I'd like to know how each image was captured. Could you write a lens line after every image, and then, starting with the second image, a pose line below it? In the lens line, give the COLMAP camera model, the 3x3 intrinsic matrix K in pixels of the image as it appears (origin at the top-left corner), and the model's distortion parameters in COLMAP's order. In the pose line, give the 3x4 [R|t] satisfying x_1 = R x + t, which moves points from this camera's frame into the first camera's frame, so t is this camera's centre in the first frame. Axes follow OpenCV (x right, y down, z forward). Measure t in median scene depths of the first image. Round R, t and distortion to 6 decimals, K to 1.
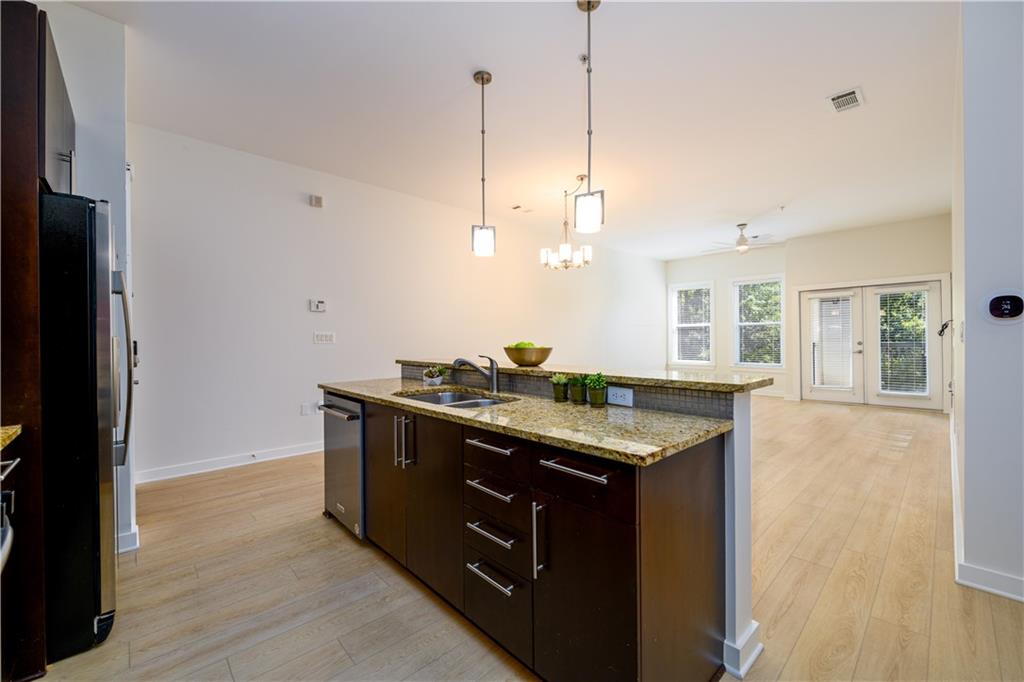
lens RADIAL K [[410.6, 0, 511.8], [0, 410.6, 339.8], [0, 0, 1]] dist [0.009840, -0.000109]
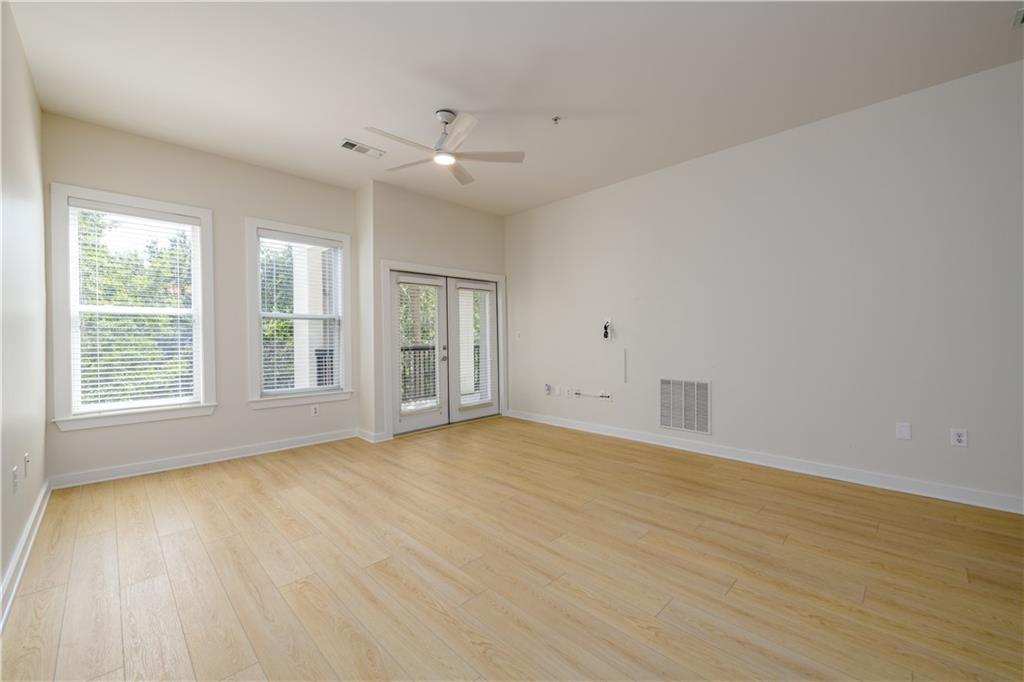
lens RADIAL K [[410.6, 0, 506.9], [0, 410.6, 338.6], [0, 0, 1]] dist [0.009840, -0.000109]
pose [[-0.008131, 0.013006, 0.999882, 0.055732], [0.014096, 0.999818, -0.012891, 0.002663], [-0.999868, 0.013990, -0.008313, 0.883980]]
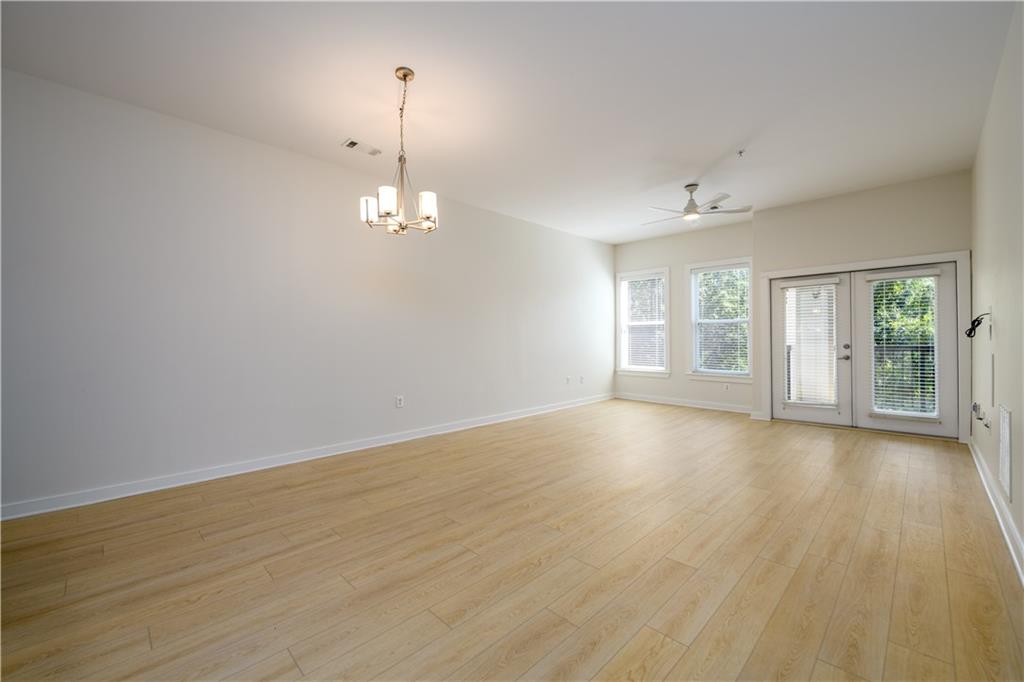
lens RADIAL K [[410.6, 0, 509.2], [0, 410.6, 339.4], [0, 0, 1]] dist [0.009840, -0.000109]
pose [[0.999759, 0.004433, 0.021512, 0.204964], [-0.004429, 0.999990, -0.000268, -0.001542], [-0.021513, 0.000173, 0.999769, 0.253914]]
